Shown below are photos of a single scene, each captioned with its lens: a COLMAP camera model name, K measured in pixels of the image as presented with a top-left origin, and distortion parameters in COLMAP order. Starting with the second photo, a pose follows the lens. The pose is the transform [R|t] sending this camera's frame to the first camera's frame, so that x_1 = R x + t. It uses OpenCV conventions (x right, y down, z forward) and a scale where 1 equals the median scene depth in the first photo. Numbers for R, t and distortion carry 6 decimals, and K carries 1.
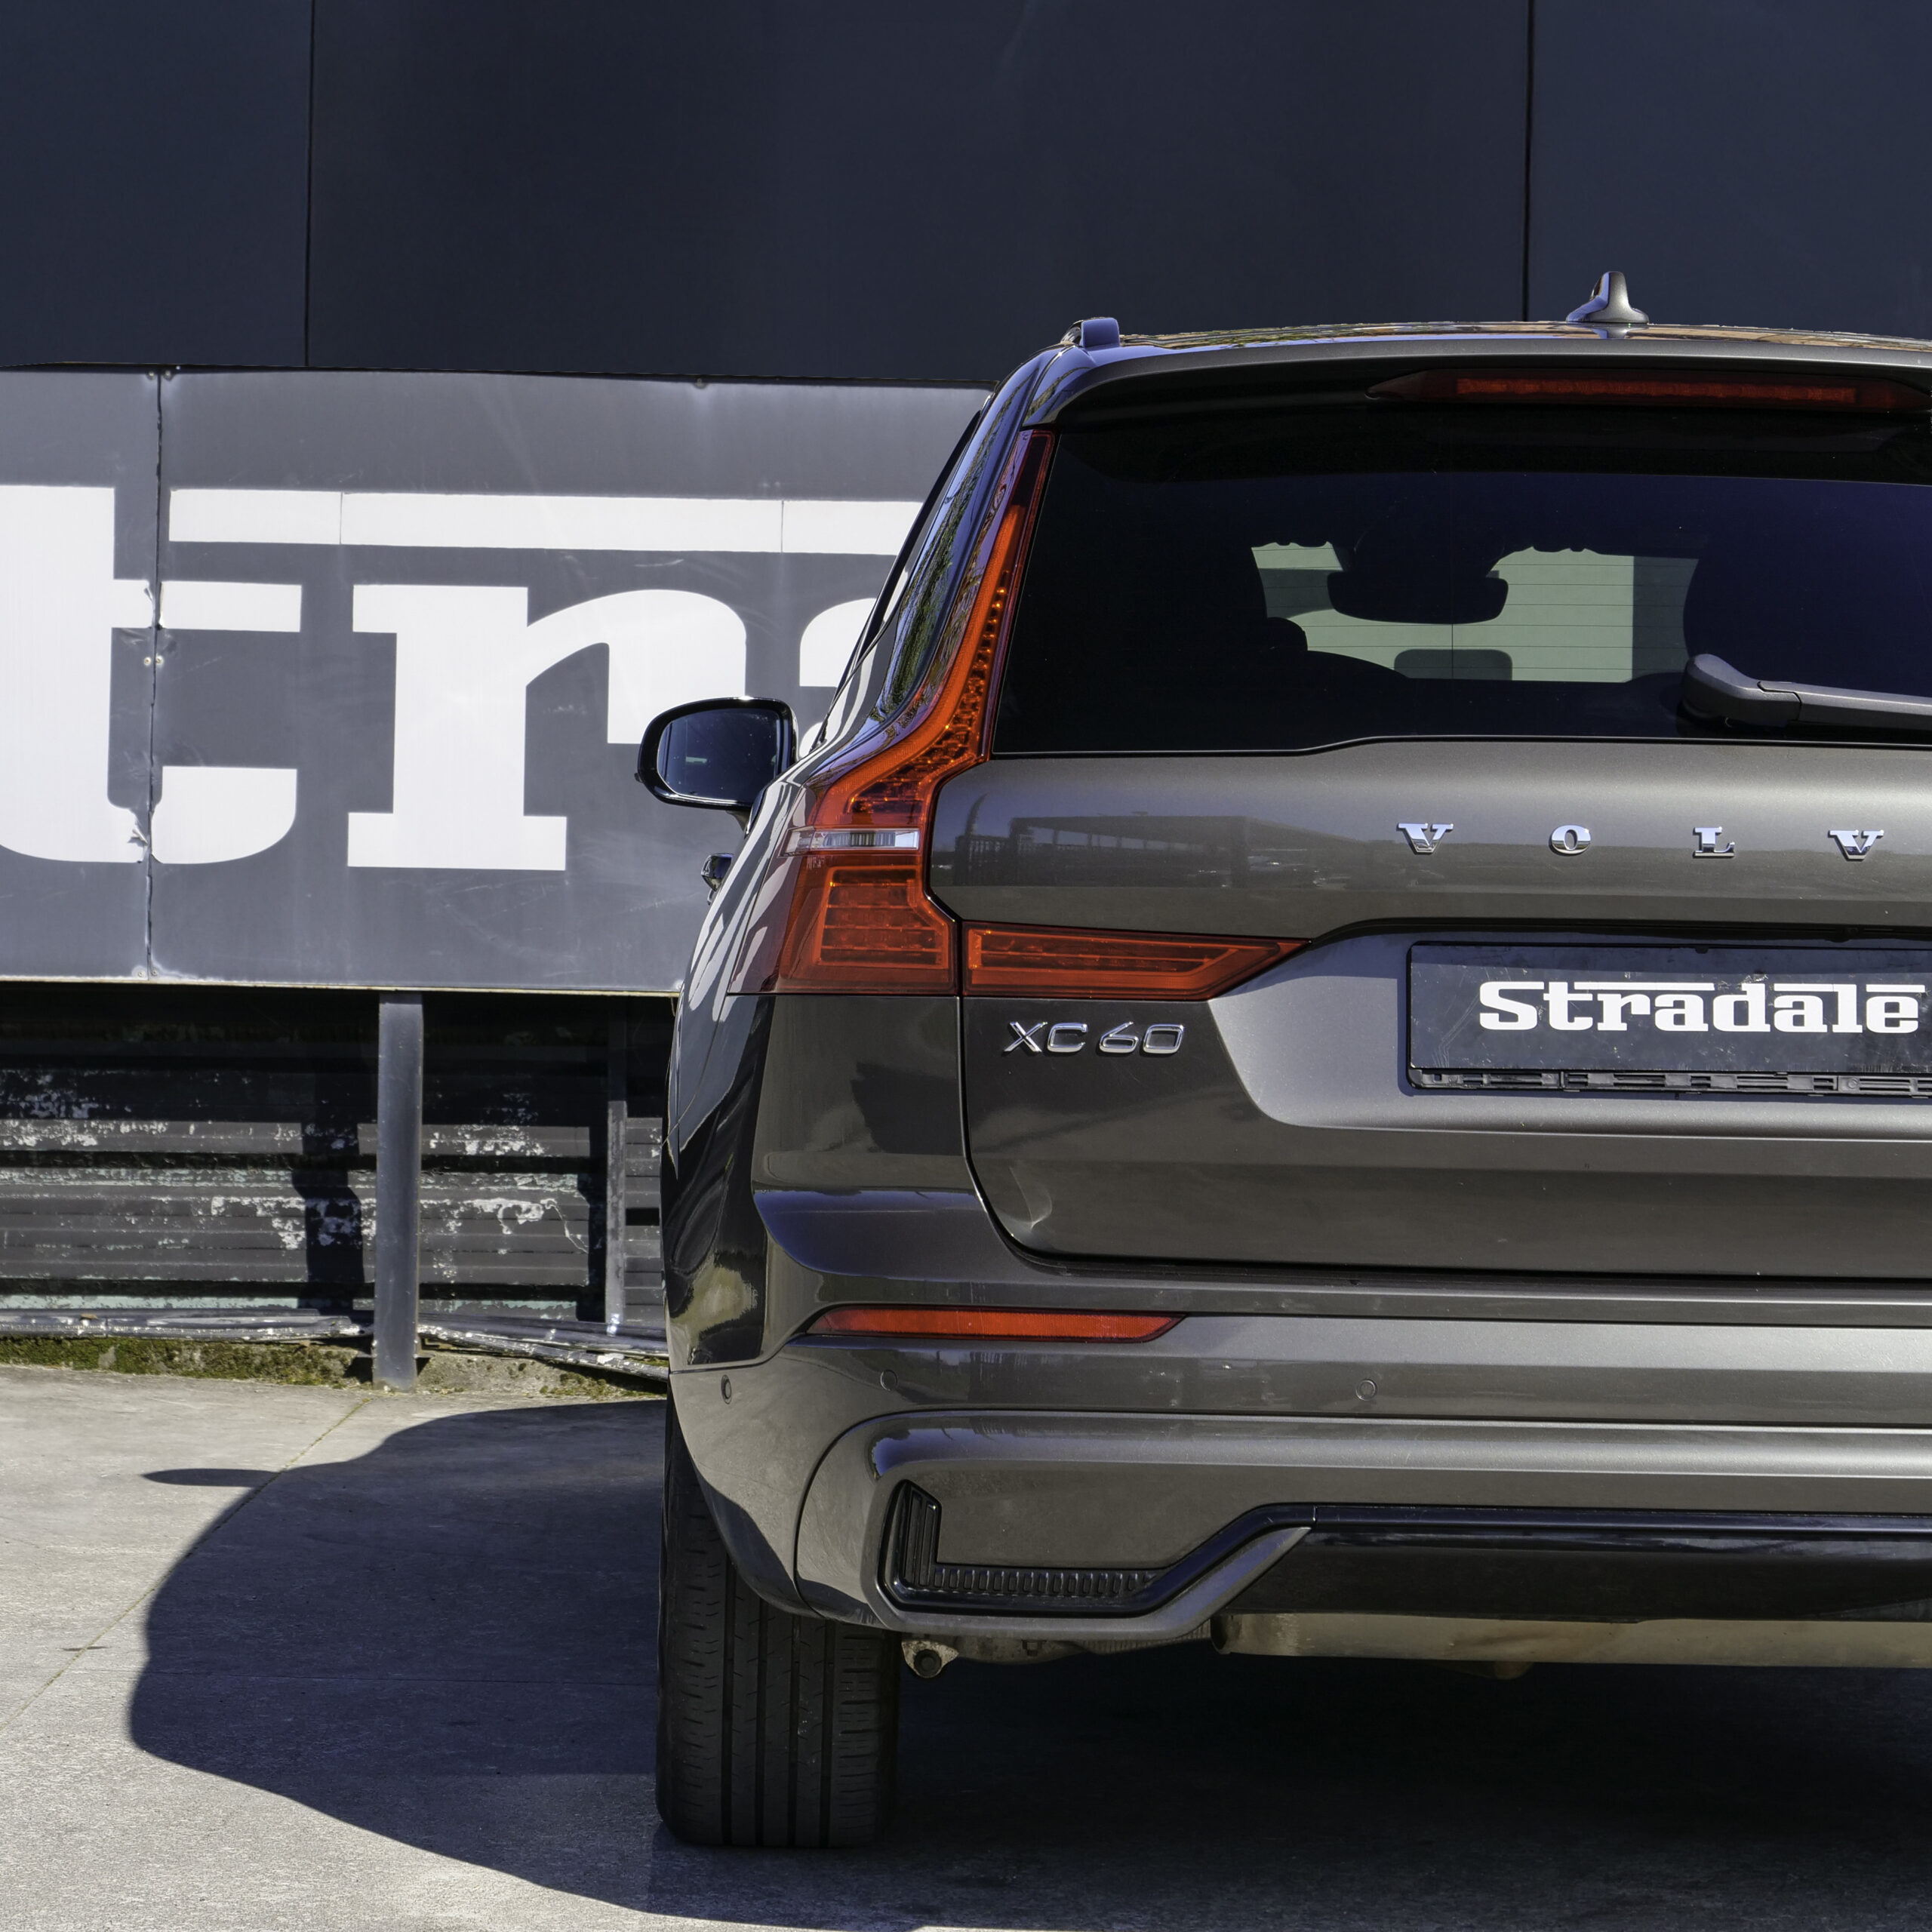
lens RADIAL K [[5614.4, 0, 893.1], [0, 5614.4, 928.1], [0, 0, 1]] dist [0.033144, -0.353080]
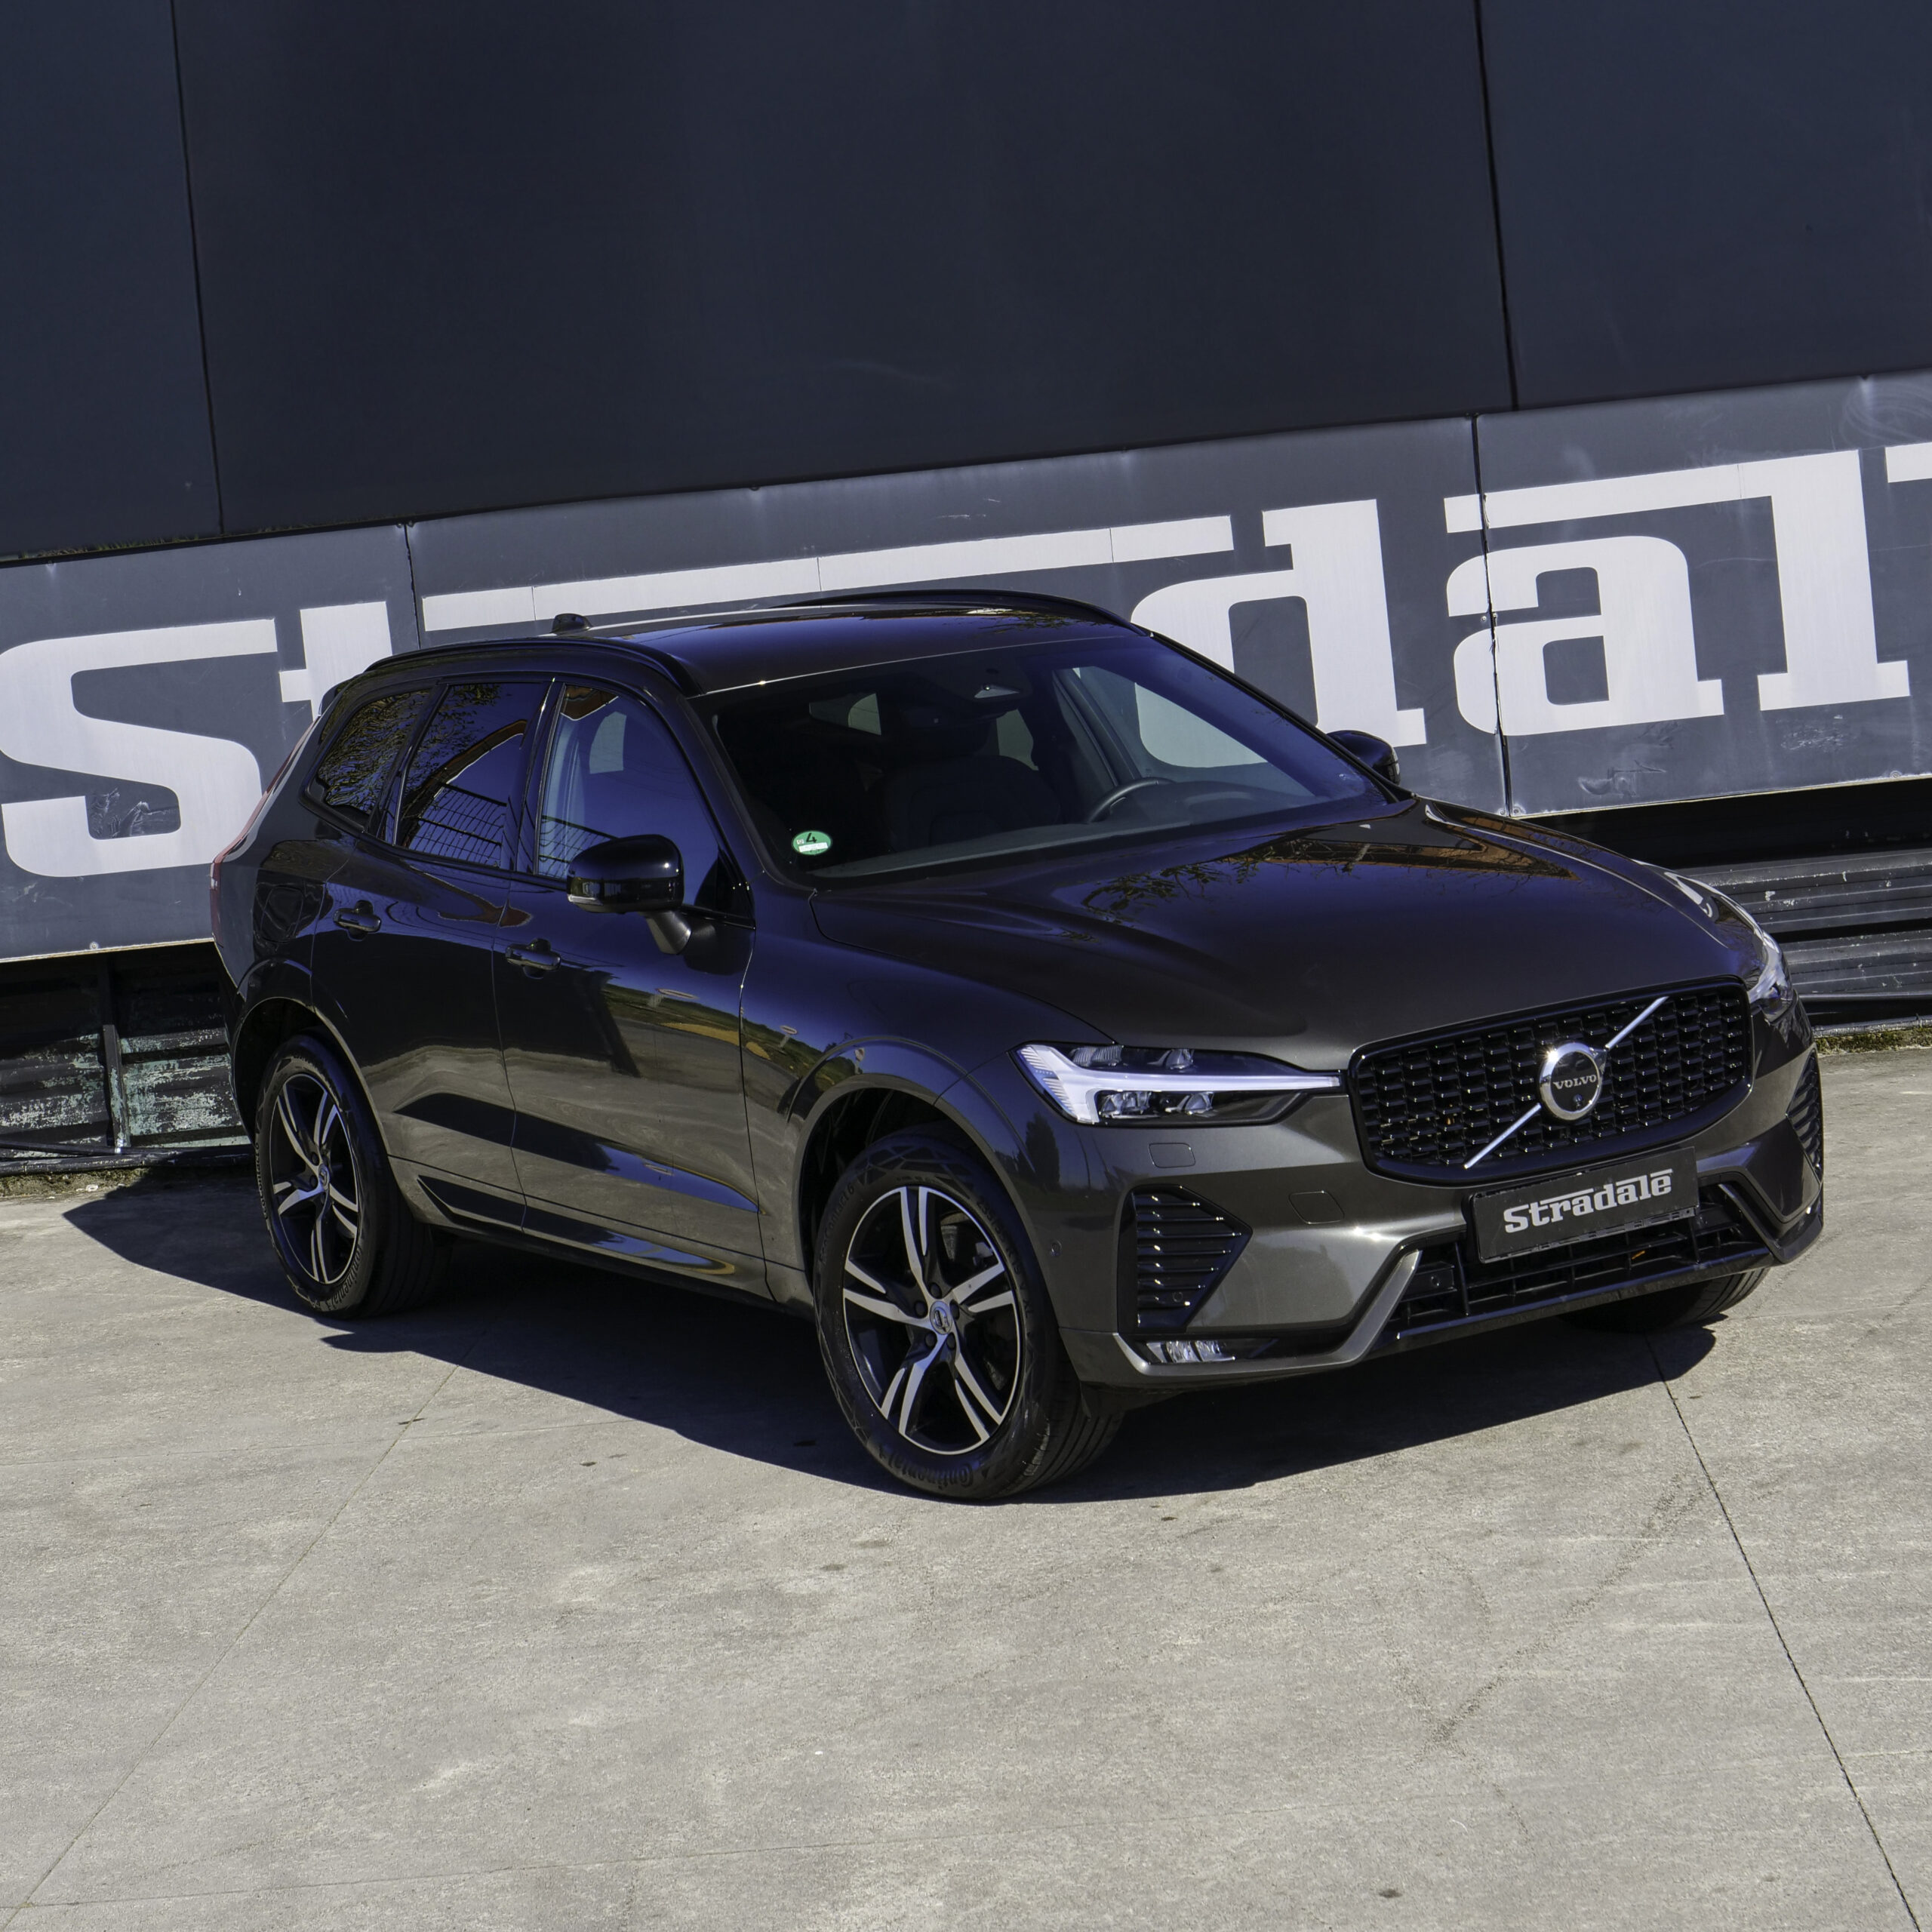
lens RADIAL K [[4627.5, 0, 927.5], [0, 4627.5, 970.6], [0, 0, 1]] dist [0.006498, -0.113985]
pose [[0.990791, -0.114064, -0.072962, 0.088731], [0.121173, 0.987393, 0.101849, -0.089654], [0.060425, -0.109752, 0.992121, -0.256425]]
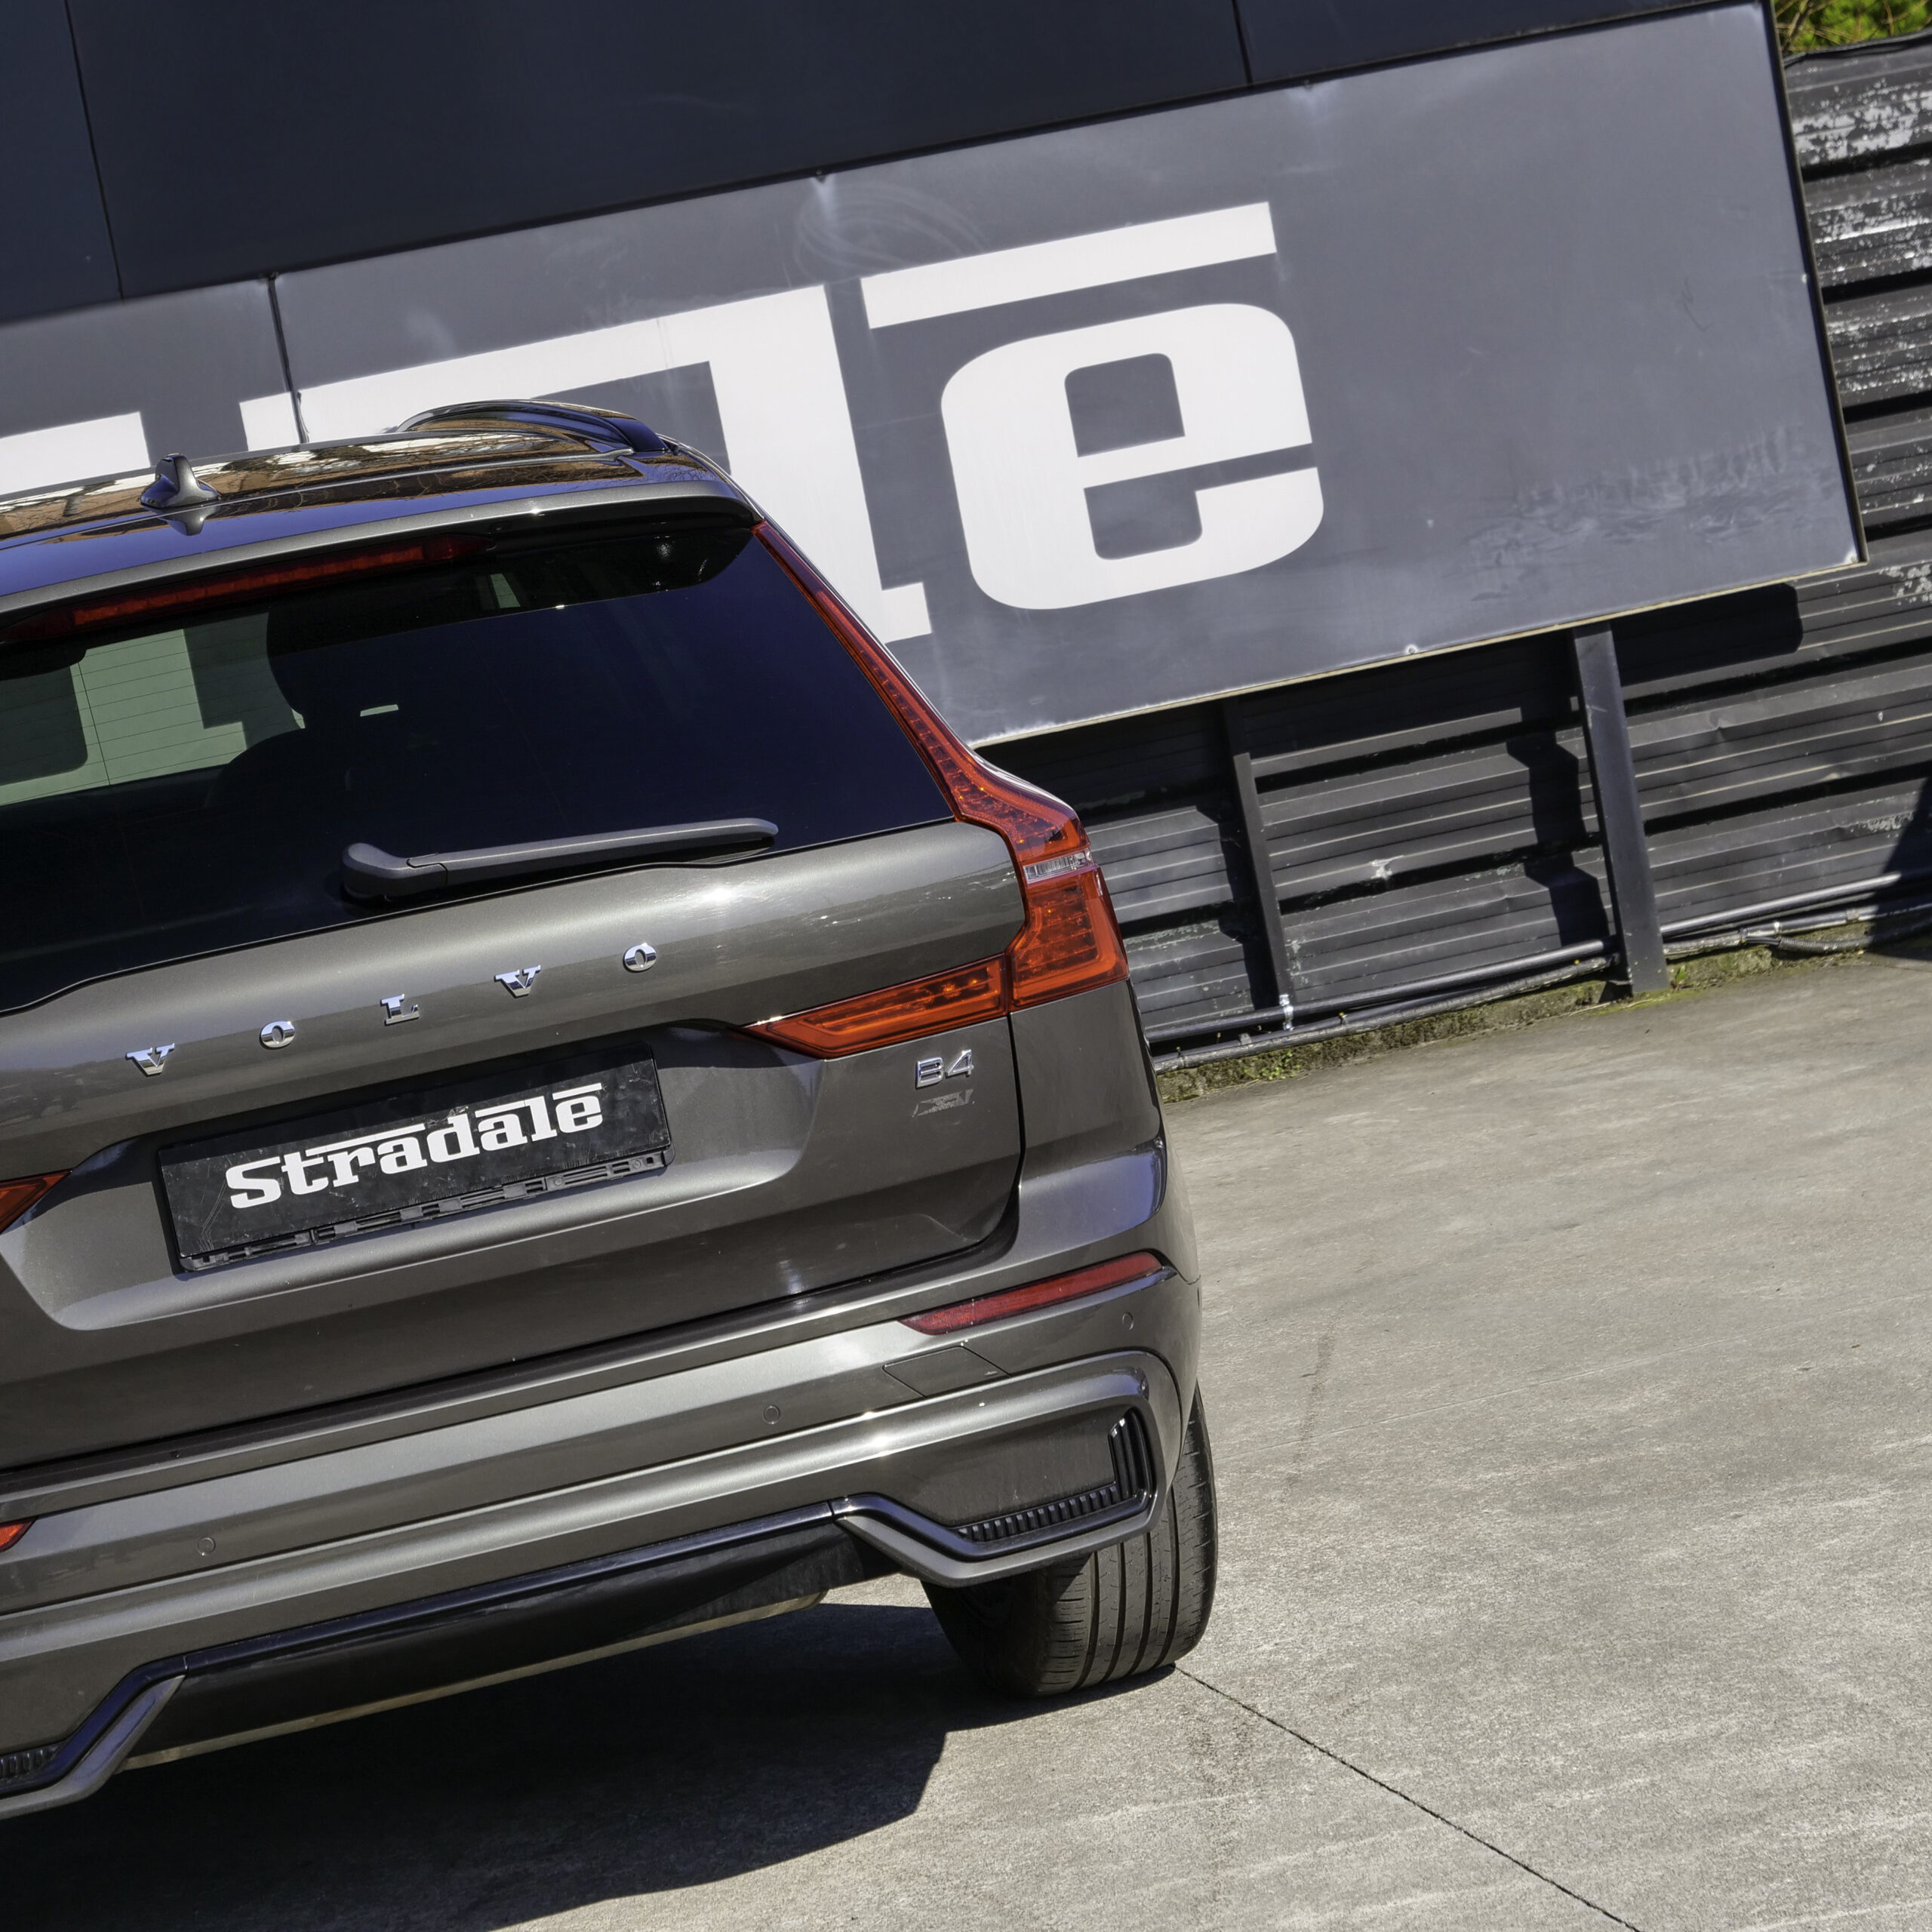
lens RADIAL K [[6213.1, 0, 966.7], [0, 6213.1, 964.7], [0, 0, 1]] dist [0.040491, -0.656433]
pose [[0.942924, -0.220376, 0.249656, -0.027825], [0.200265, 0.974248, 0.103606, -0.062406], [-0.266059, -0.047695, 0.962776, -0.116805]]
